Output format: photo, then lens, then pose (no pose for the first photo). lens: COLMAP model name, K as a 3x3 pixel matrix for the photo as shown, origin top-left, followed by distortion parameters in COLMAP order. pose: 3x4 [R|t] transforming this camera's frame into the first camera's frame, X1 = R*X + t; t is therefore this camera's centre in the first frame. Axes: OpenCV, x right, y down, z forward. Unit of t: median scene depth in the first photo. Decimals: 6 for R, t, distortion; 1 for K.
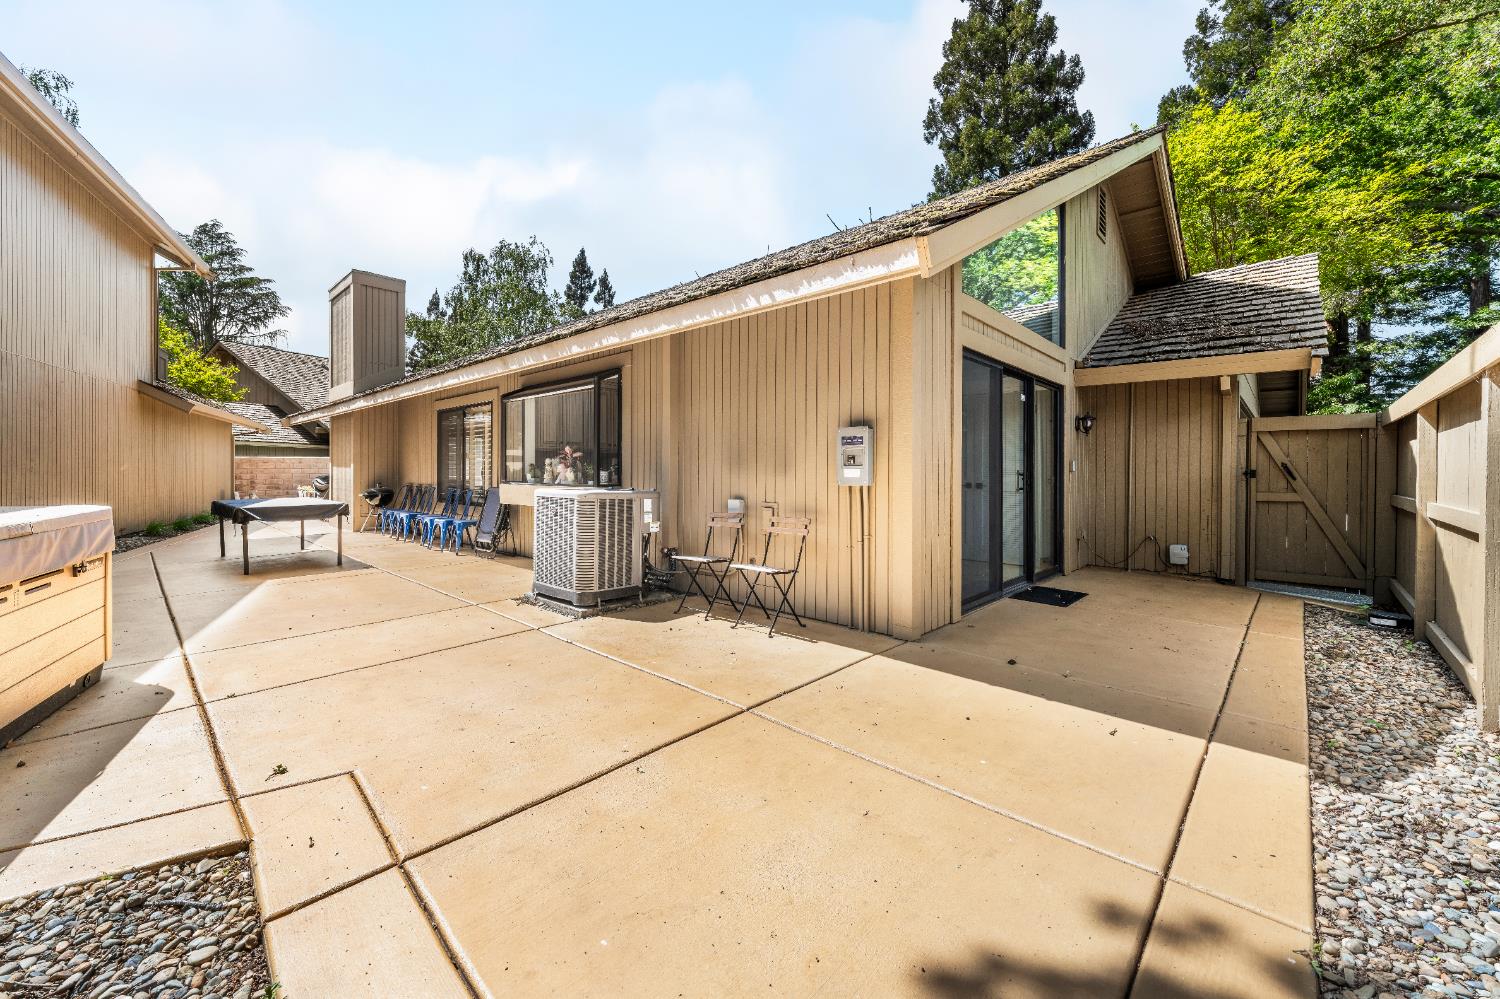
lens RADIAL K [[583.2, 0, 750.5], [0, 583.2, 476.4], [0, 0, 1]] dist [0.001229, 0.000106]
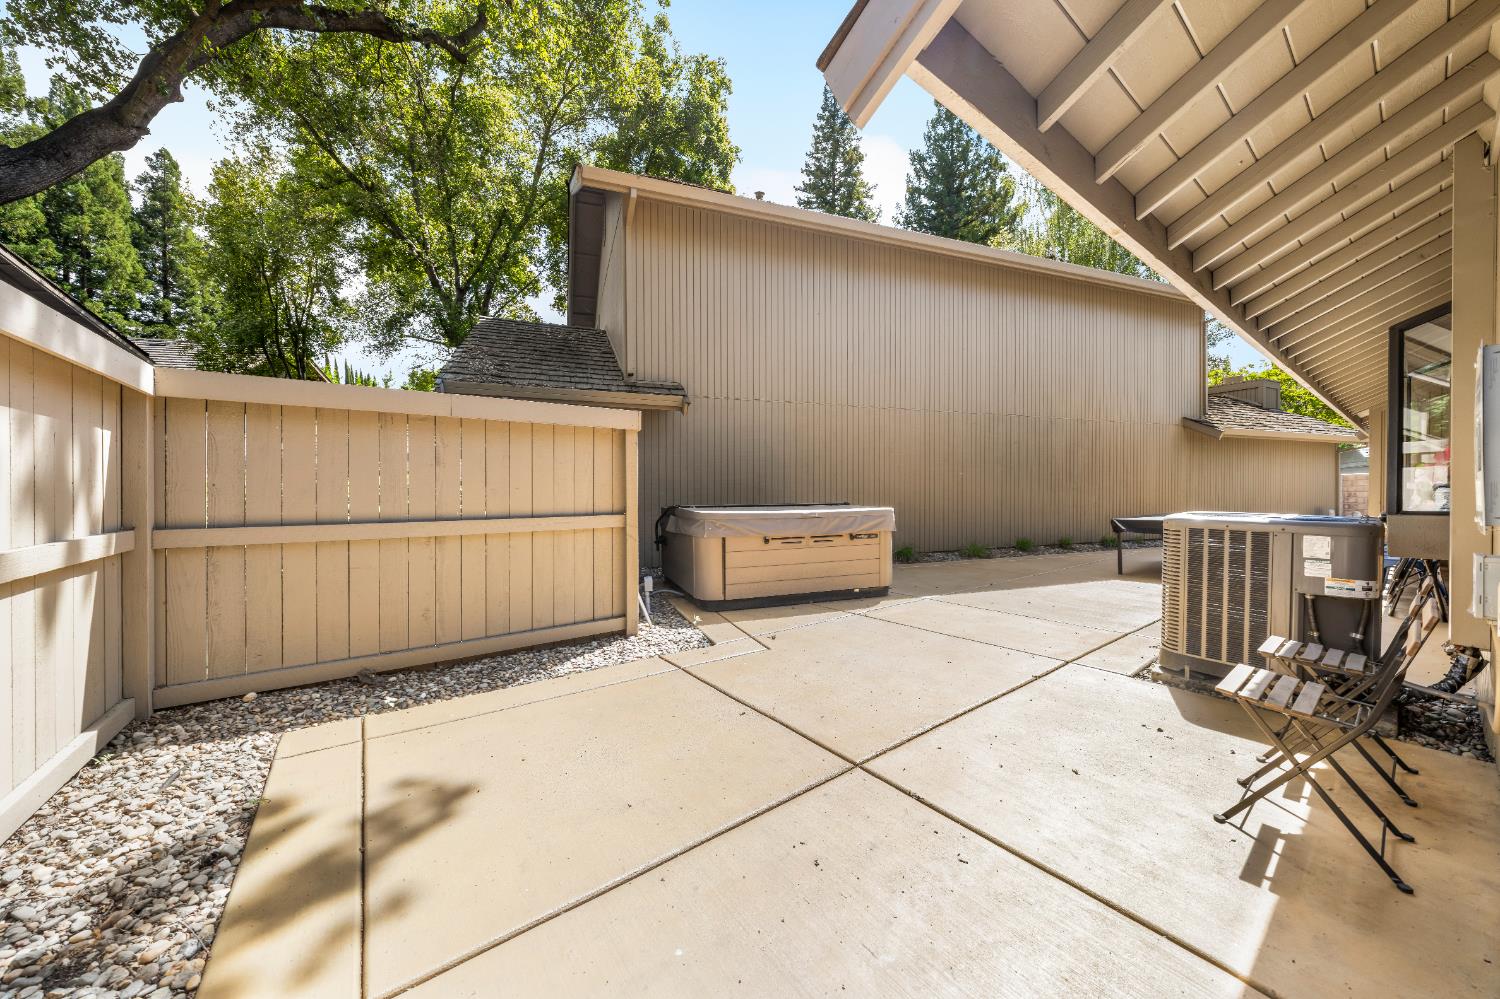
lens RADIAL K [[511.1, 0, 750.0], [0, 511.1, 499.5], [0, 0, 1]] dist [-0.002368, -0.000138]
pose [[-0.178978, 0.019281, -0.983664, 0.557380], [-0.000004, 0.999808, 0.019599, -0.010041], [0.983853, 0.003512, -0.178943, 0.708324]]
